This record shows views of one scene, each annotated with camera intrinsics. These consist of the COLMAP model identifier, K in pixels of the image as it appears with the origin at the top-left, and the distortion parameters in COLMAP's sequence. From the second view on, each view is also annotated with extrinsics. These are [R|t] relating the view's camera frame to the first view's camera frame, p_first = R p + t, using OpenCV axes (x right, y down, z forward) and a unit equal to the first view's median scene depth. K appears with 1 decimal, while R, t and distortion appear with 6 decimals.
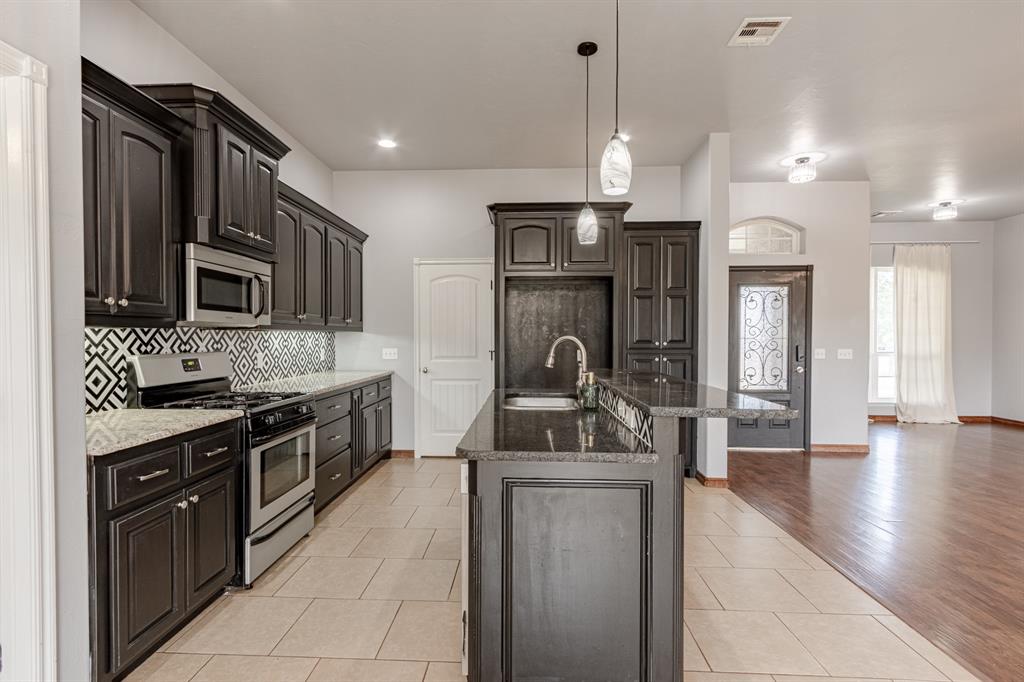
lens RADIAL K [[490.0, 0, 491.9], [0, 490.0, 342.7], [0, 0, 1]] dist [0.000601, -0.000573]
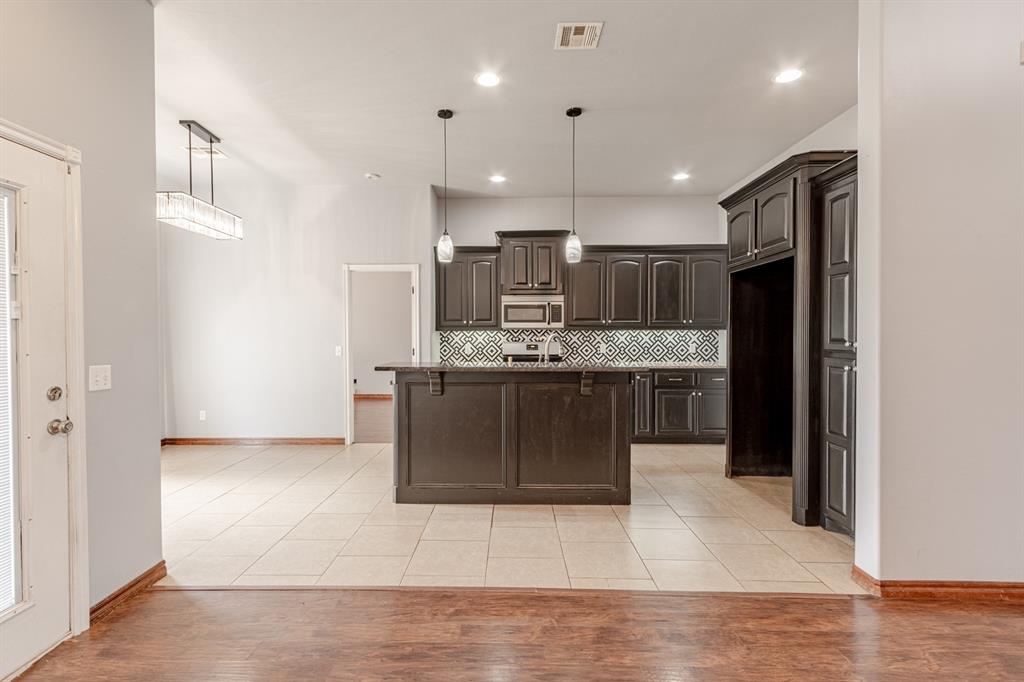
lens RADIAL K [[474.2, 0, 502.9], [0, 474.2, 343.1], [0, 0, 1]] dist [0.003268, -0.000097]
pose [[0.033993, 0.018192, -0.999256, 0.768426], [-0.011481, 0.999775, 0.017811, -0.004678], [0.999356, 0.010867, 0.034195, 0.413229]]
